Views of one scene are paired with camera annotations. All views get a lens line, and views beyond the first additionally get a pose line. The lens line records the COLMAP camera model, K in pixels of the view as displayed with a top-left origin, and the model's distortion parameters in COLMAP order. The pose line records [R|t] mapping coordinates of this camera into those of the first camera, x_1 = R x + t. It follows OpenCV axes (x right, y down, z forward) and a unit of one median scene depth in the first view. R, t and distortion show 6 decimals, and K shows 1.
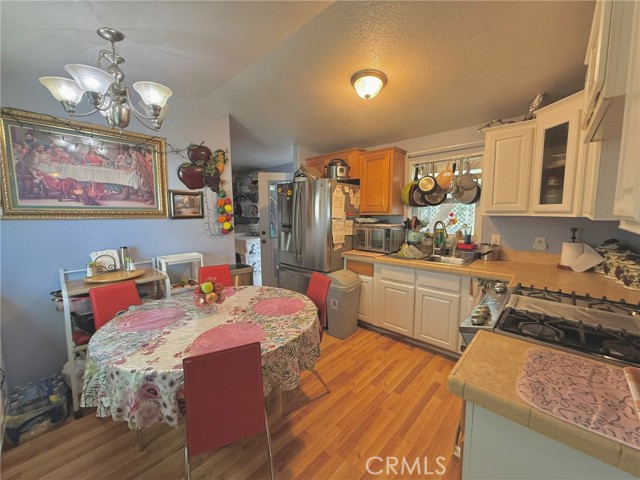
lens RADIAL K [[254.6, 0, 318.4], [0, 254.6, 240.4], [0, 0, 1]] dist [0.001174, 0.000156]
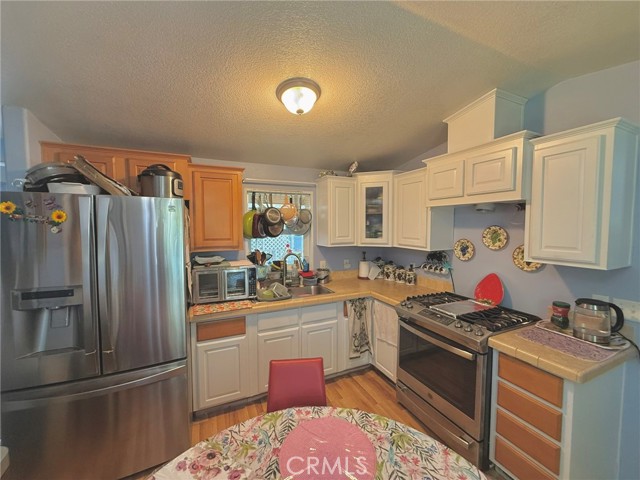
lens RADIAL K [[254.6, 0, 318.4], [0, 254.6, 240.4], [0, 0, 1]] dist [0.001174, 0.000156]
pose [[0.380787, -0.041352, 0.923738, -0.478642], [0.107611, 0.994193, 0.000146, -0.135162], [-0.918380, 0.099349, 0.383026, 0.599552]]
